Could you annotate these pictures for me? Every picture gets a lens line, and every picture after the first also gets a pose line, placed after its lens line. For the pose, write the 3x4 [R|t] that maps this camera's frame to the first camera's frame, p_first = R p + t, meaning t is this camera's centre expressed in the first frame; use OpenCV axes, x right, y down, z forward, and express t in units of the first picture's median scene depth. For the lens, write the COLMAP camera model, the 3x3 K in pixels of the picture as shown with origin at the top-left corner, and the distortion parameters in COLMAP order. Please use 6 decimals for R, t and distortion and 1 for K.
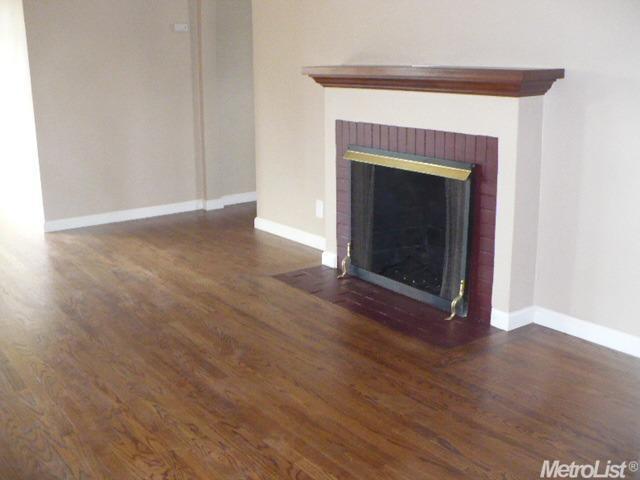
lens RADIAL K [[721.7, 0, 330.2], [0, 721.7, 237.7], [0, 0, 1]] dist [-0.284425, 0.413858]
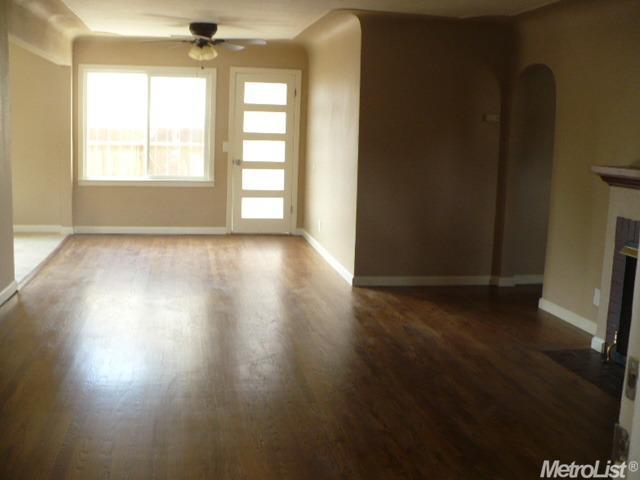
lens RADIAL K [[721.7, 0, 330.2], [0, 721.7, 237.7], [0, 0, 1]] dist [-0.284425, 0.413858]
pose [[0.901203, 0.101981, -0.421229, 0.063933], [-0.145942, 0.986568, -0.073385, 0.008333], [0.408087, 0.127610, 0.903981, -0.131581]]
